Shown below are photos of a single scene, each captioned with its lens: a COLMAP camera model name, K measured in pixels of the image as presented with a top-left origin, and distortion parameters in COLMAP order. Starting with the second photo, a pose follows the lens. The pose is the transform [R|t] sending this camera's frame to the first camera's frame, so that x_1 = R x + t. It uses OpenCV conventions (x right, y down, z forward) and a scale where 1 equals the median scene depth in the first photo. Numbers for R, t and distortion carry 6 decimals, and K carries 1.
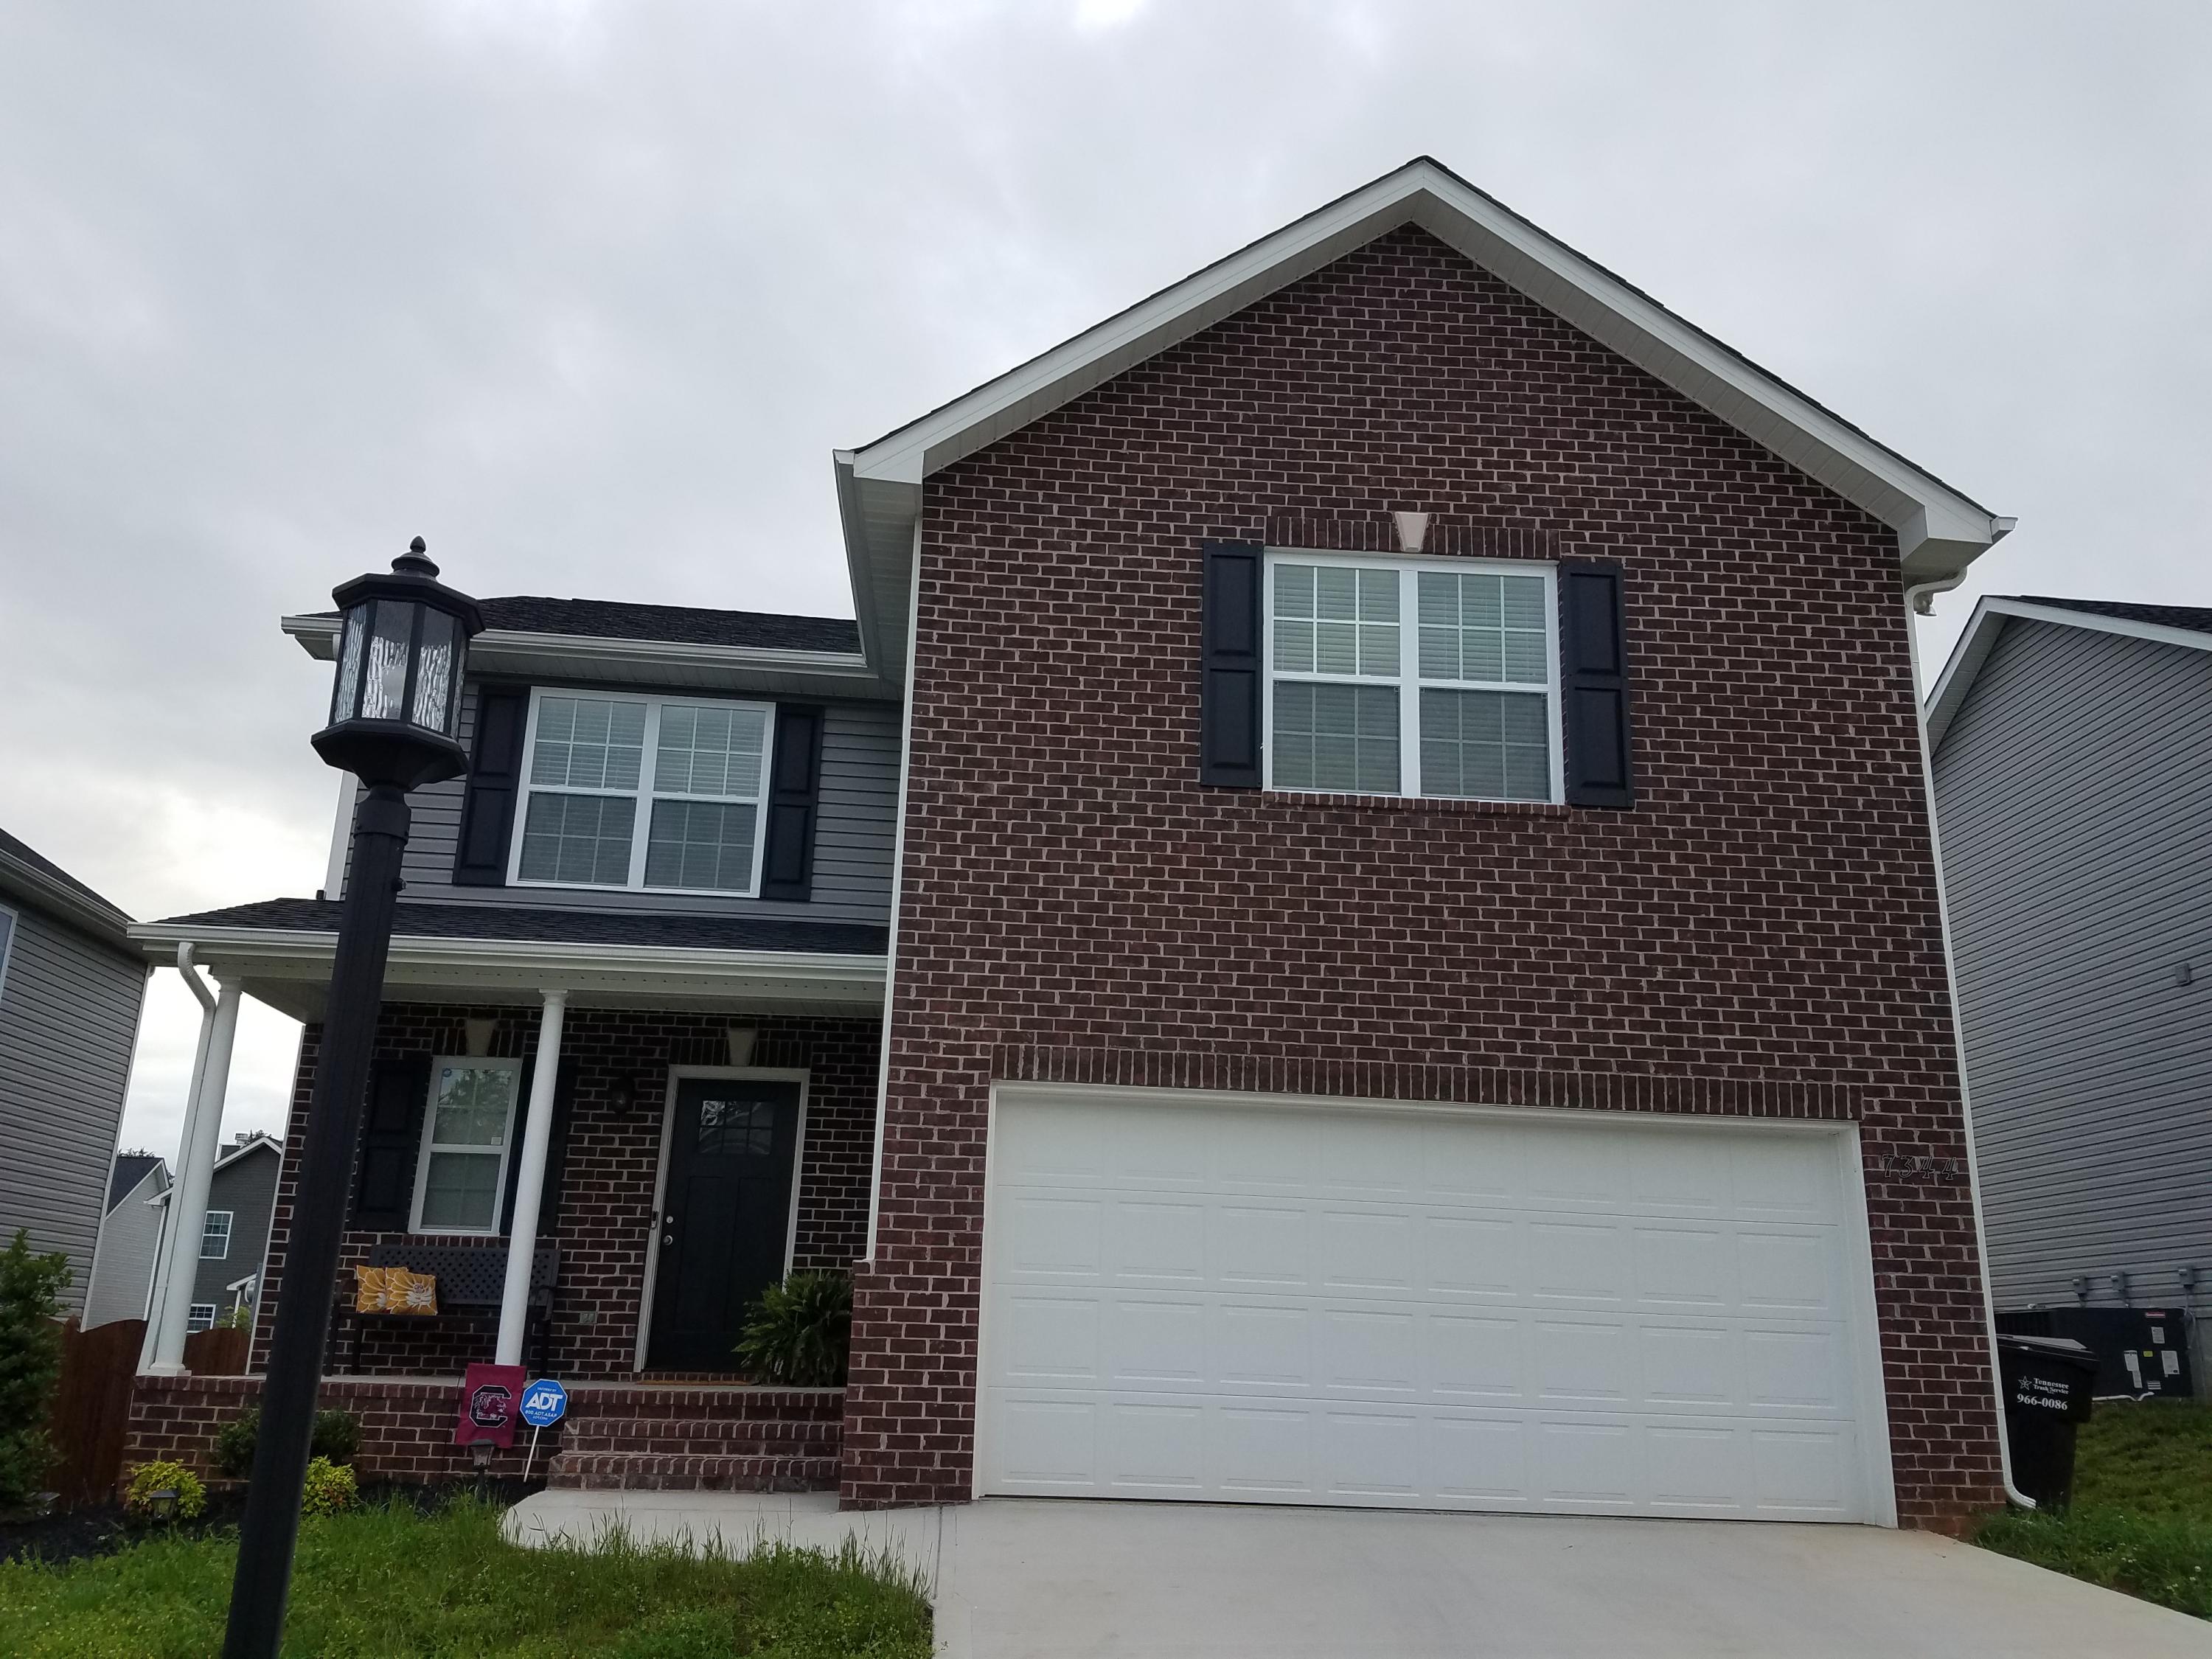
lens RADIAL K [[1679.2, 0, 1096.8], [0, 1679.2, 856.6], [0, 0, 1]] dist [0.312644, -0.613961]
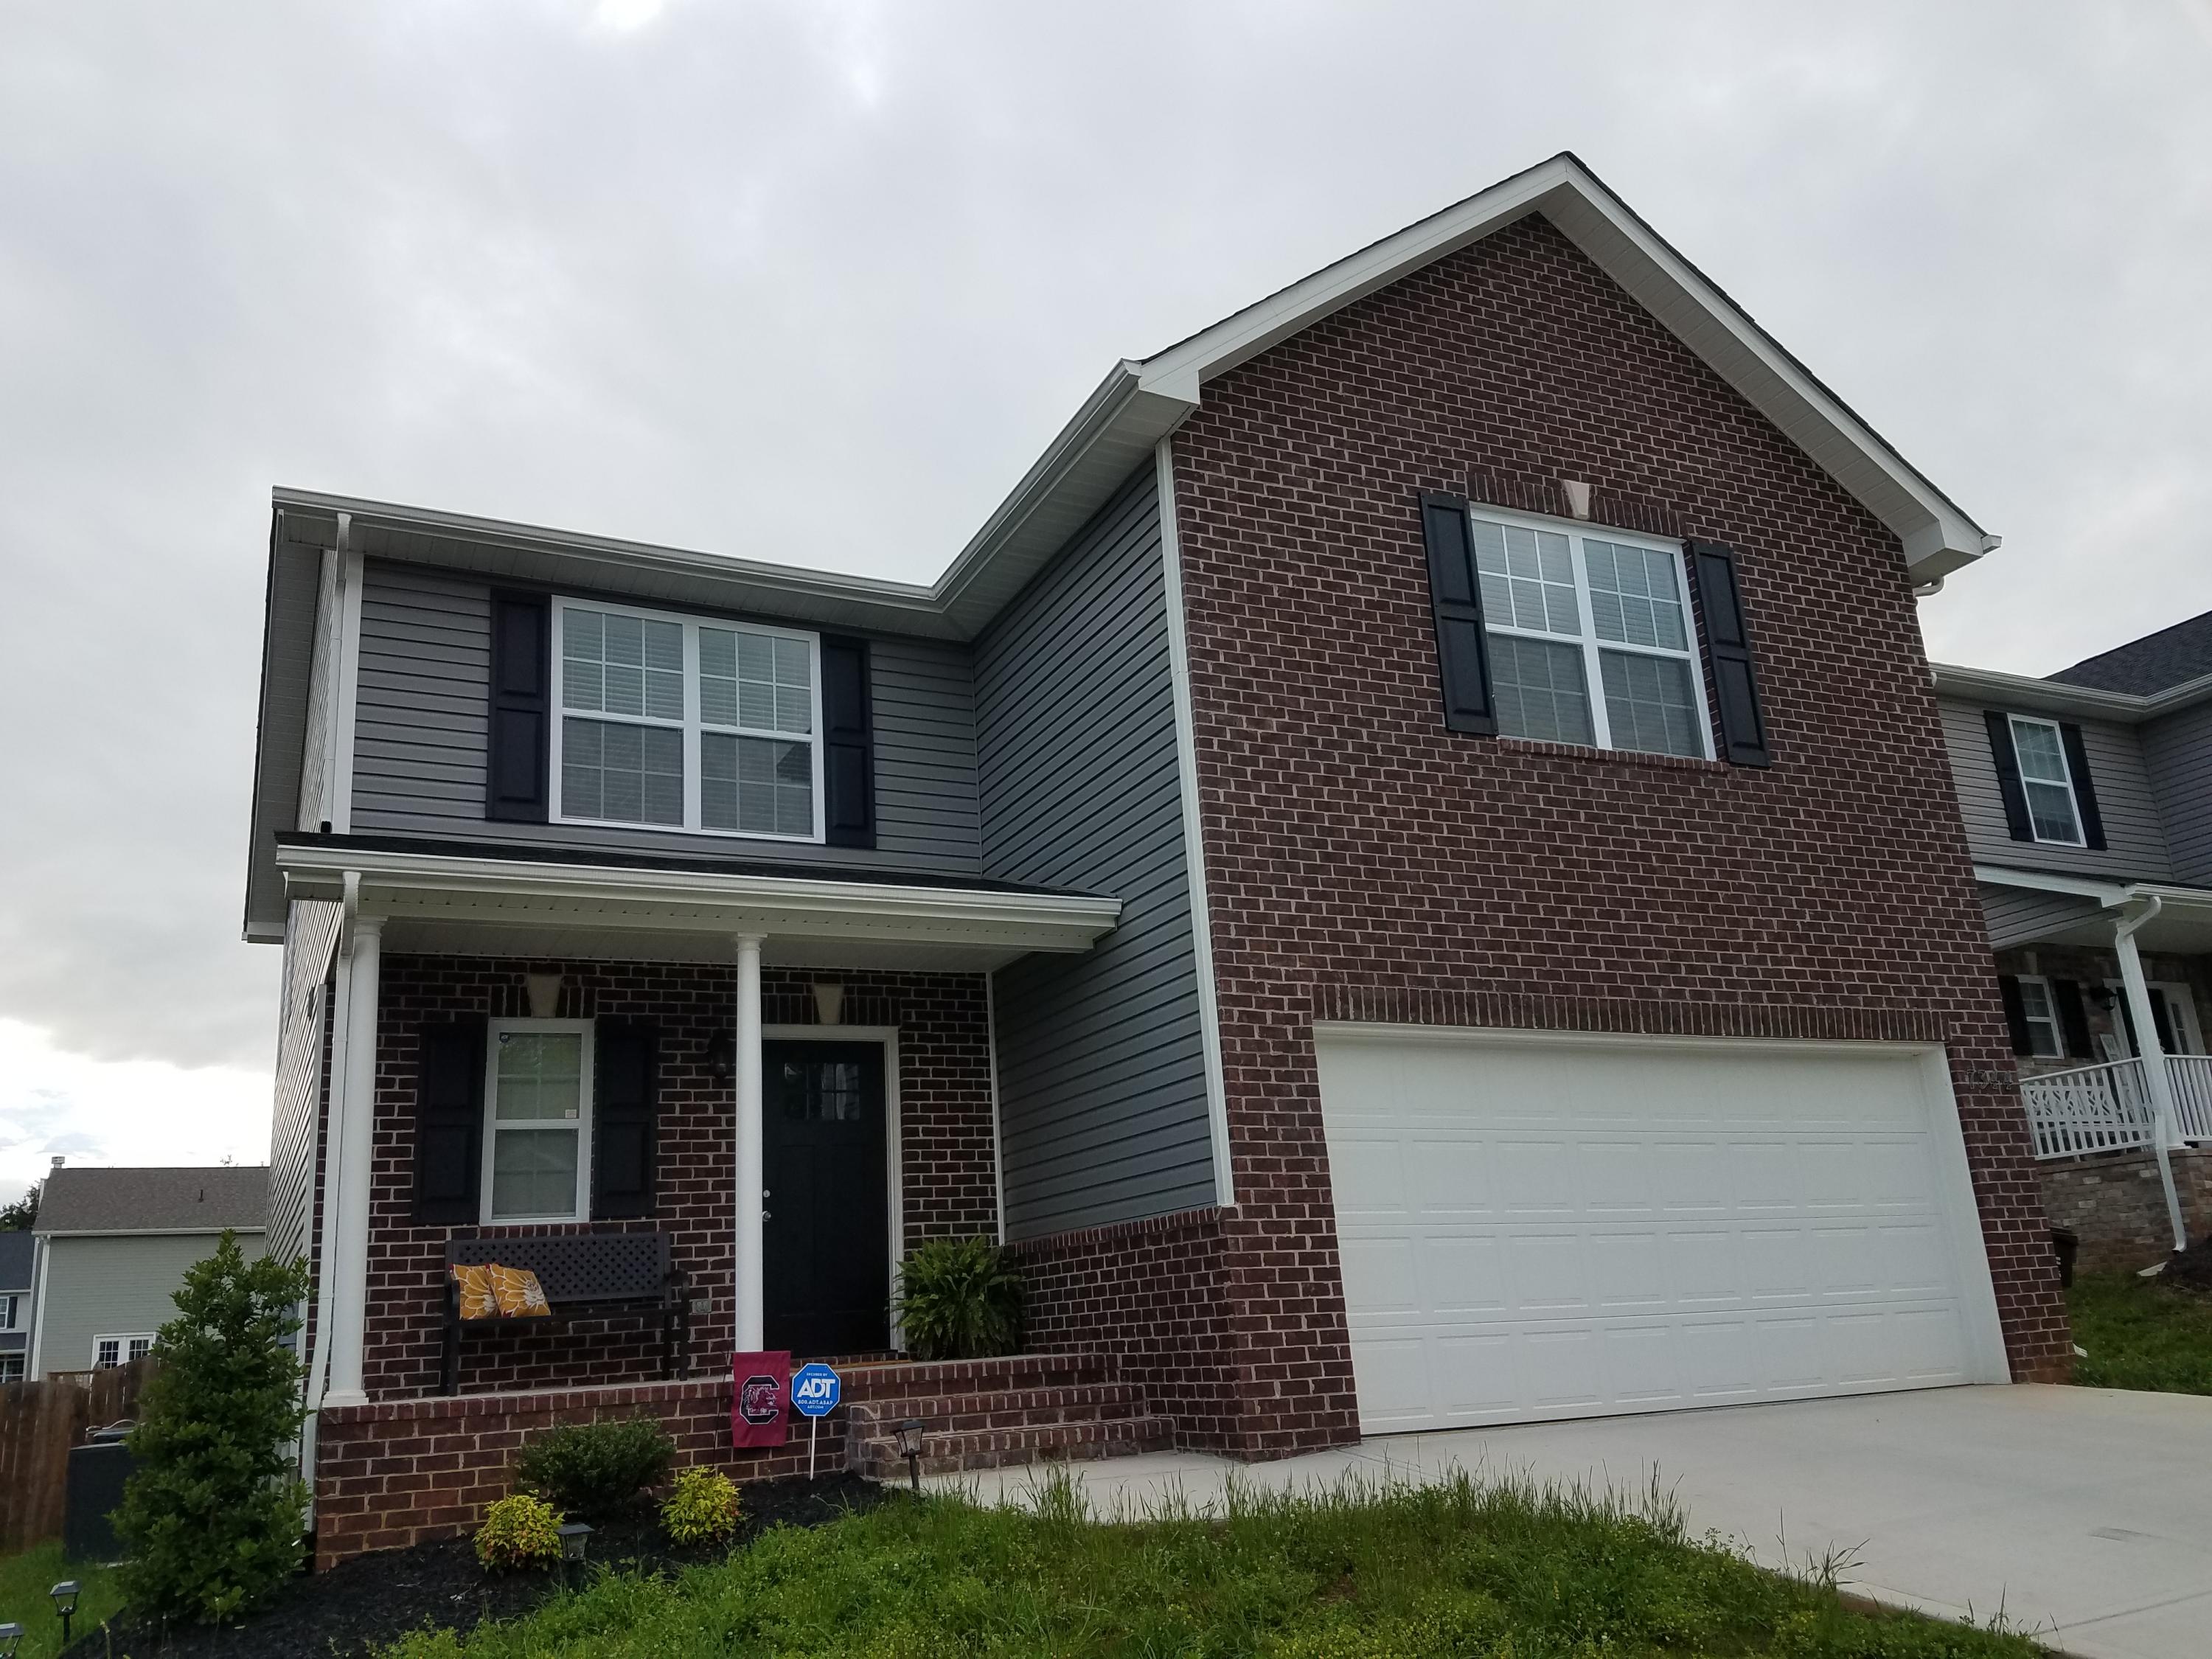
lens RADIAL K [[1667.2, 0, 1072.7], [0, 1667.2, 857.3], [0, 0, 1]] dist [0.245847, -0.377463]
pose [[0.931317, 0.015757, 0.363870, -0.509692], [-0.016773, 0.999859, -0.000367, 0.037665], [-0.363824, -0.005762, 0.931450, 0.135124]]
